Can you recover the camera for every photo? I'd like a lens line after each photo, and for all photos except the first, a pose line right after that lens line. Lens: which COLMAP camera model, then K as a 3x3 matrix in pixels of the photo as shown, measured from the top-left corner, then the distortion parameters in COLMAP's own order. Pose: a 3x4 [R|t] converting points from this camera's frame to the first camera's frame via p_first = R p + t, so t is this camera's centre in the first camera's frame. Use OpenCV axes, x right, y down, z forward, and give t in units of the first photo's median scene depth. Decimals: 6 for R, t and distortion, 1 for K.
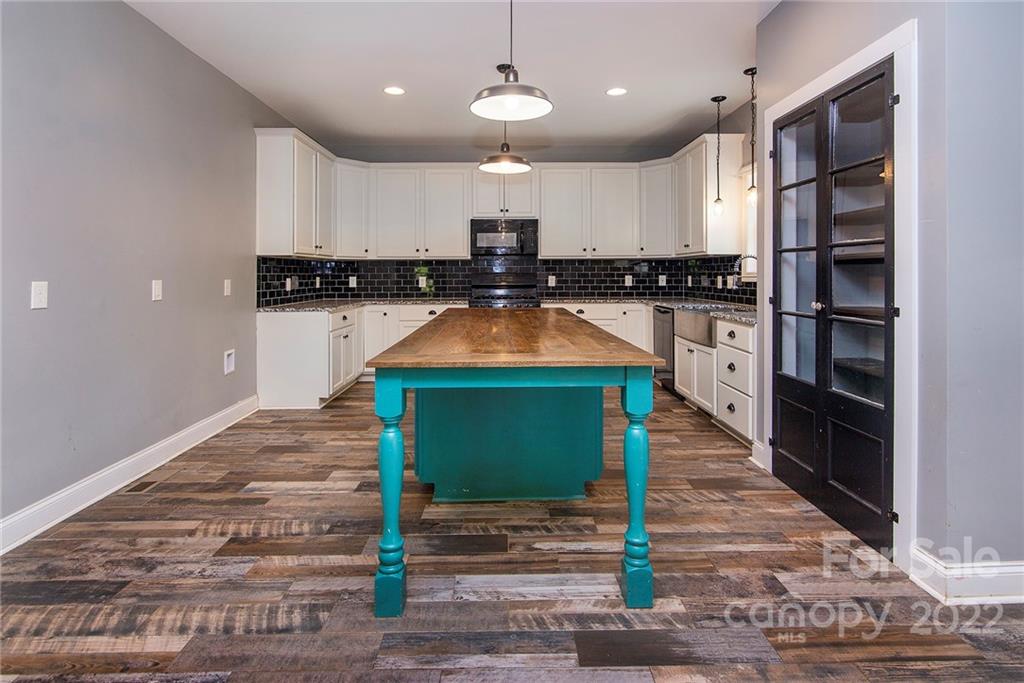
lens RADIAL K [[496.0, 0, 519.0], [0, 496.0, 277.1], [0, 0, 1]] dist [-0.001299, 0.000153]
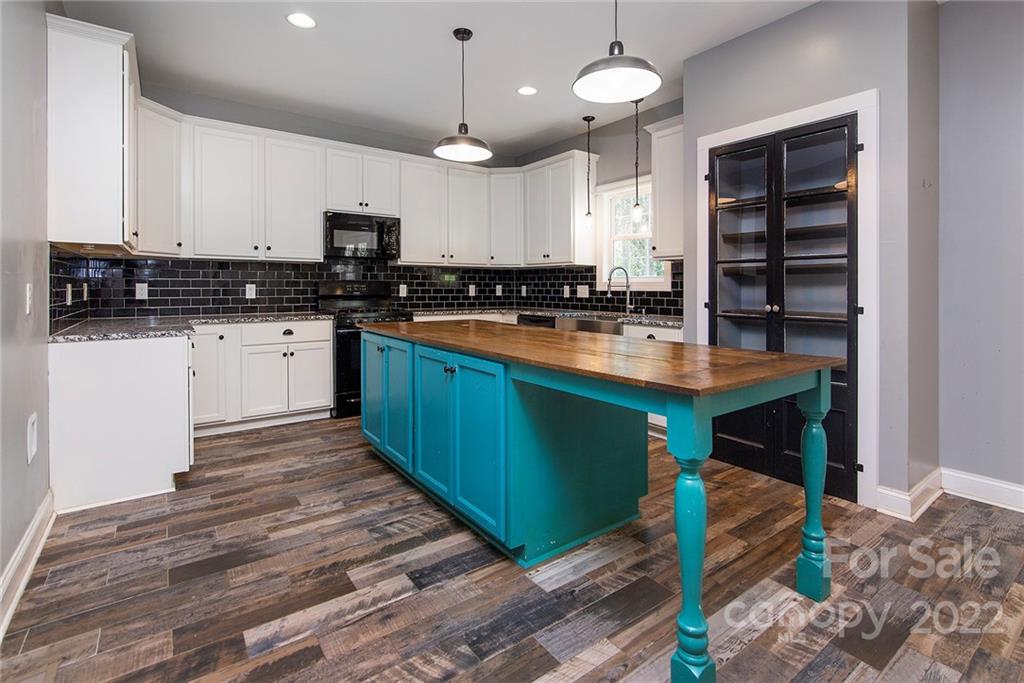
lens RADIAL K [[509.3, 0, 518.6], [0, 509.3, 289.2], [0, 0, 1]] dist [-0.000687, -0.000269]
pose [[0.826079, 0.001801, 0.563552, -0.337337], [-0.001051, 0.999998, -0.001655, 0.008261], [-0.563553, 0.000774, 0.826079, 0.182953]]
